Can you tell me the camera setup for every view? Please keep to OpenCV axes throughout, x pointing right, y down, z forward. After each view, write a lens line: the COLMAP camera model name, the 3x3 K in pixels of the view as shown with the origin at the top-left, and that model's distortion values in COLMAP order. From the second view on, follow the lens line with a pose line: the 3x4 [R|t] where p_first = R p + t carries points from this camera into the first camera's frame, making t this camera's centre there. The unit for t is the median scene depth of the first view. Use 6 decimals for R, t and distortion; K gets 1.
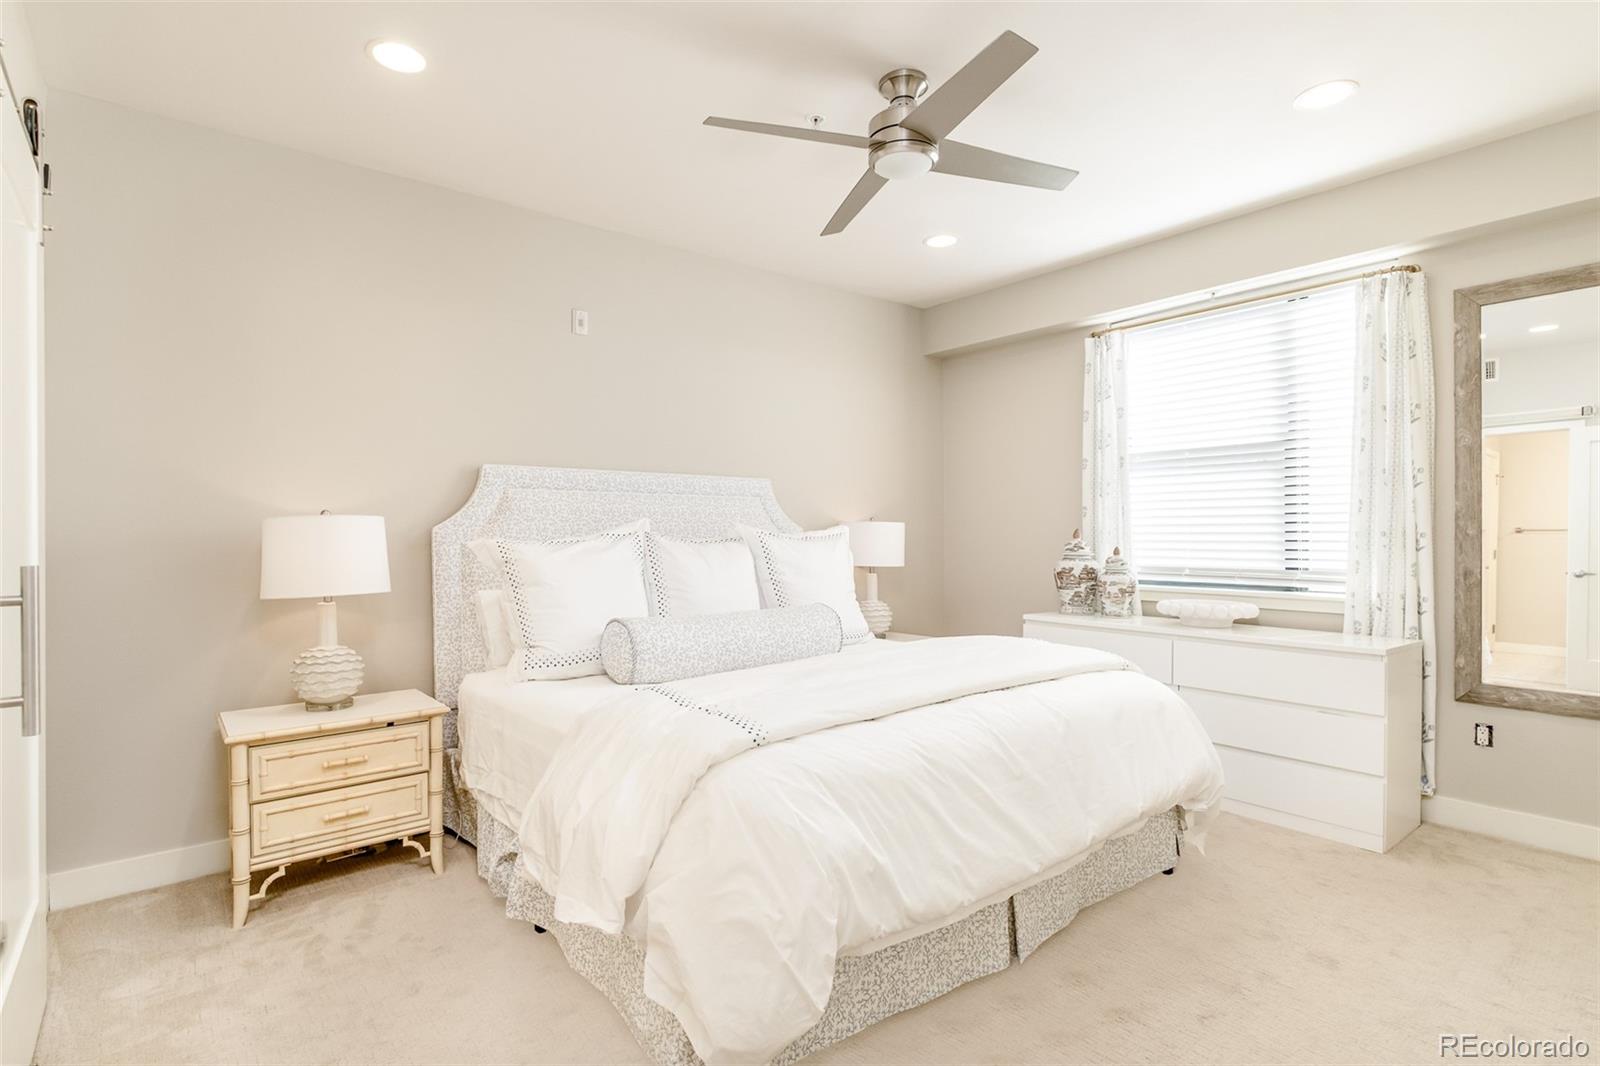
lens RADIAL K [[787.5, 0, 768.9], [0, 787.5, 542.0], [0, 0, 1]] dist [-0.015844, -0.000942]
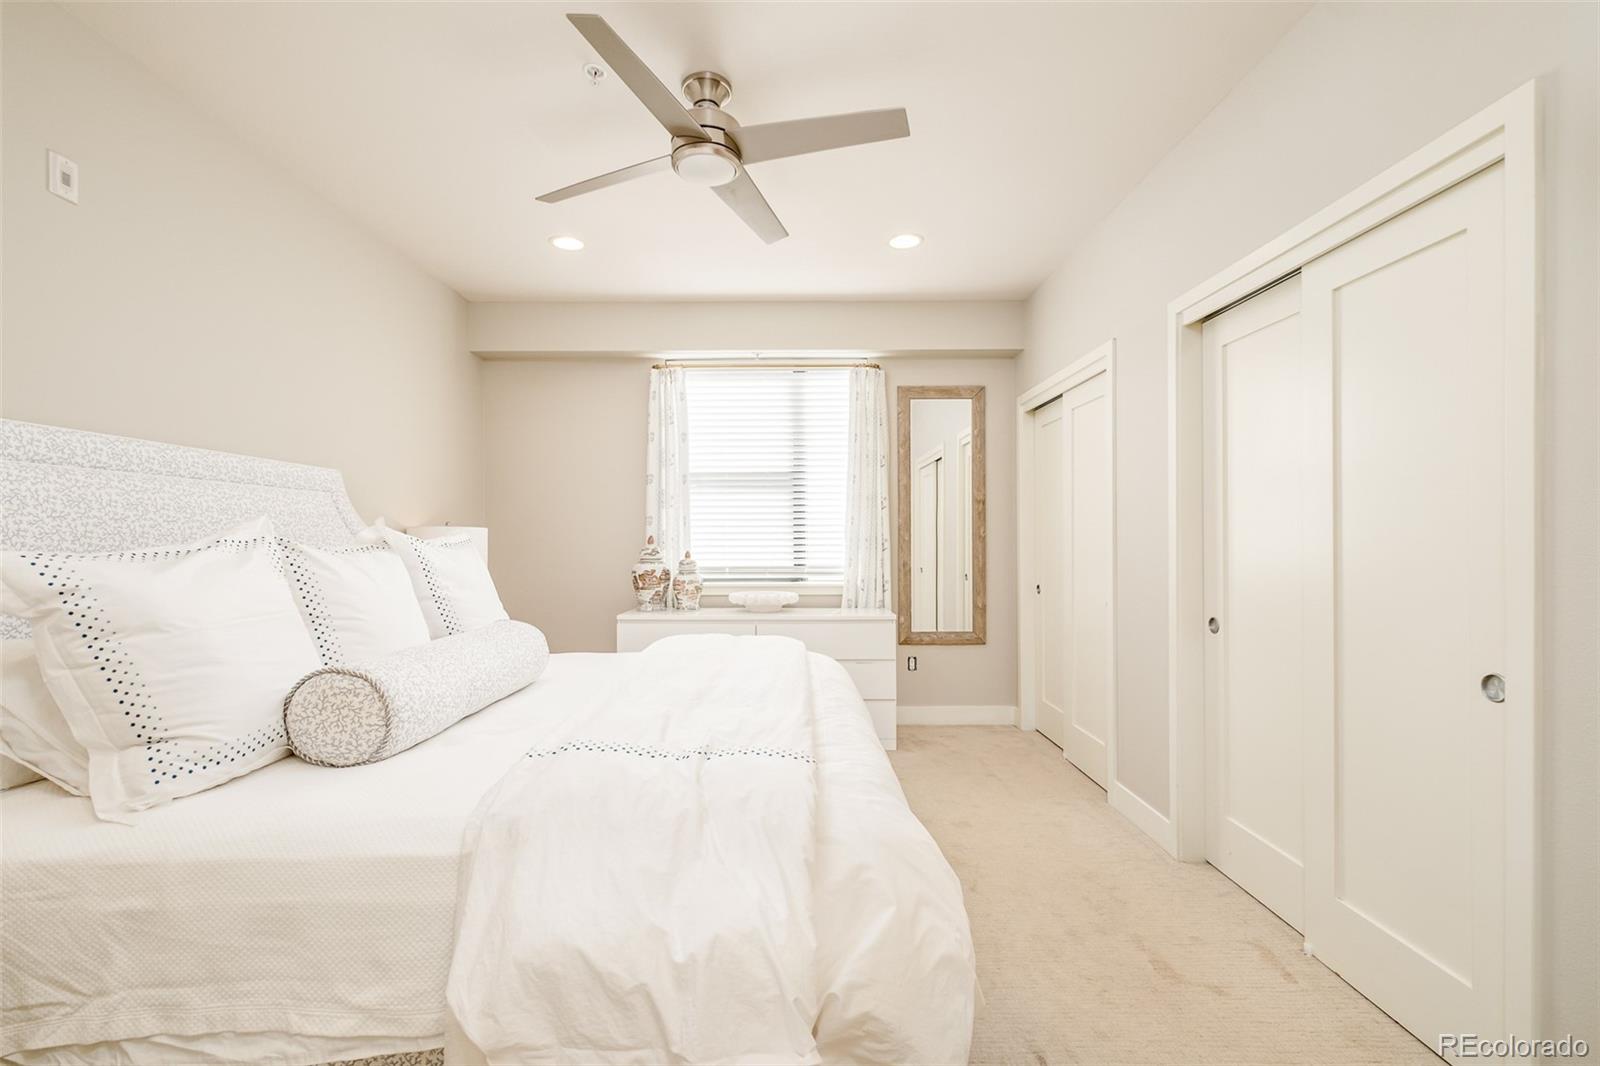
lens RADIAL K [[698.0, 0, 794.6], [0, 698.0, 545.9], [0, 0, 1]] dist [-0.004400, 0.000006]
pose [[0.604420, -0.007267, 0.796633, -0.321072], [0.010054, 0.999948, 0.001493, -0.001539], [-0.796603, 0.007107, 0.604461, 0.257359]]
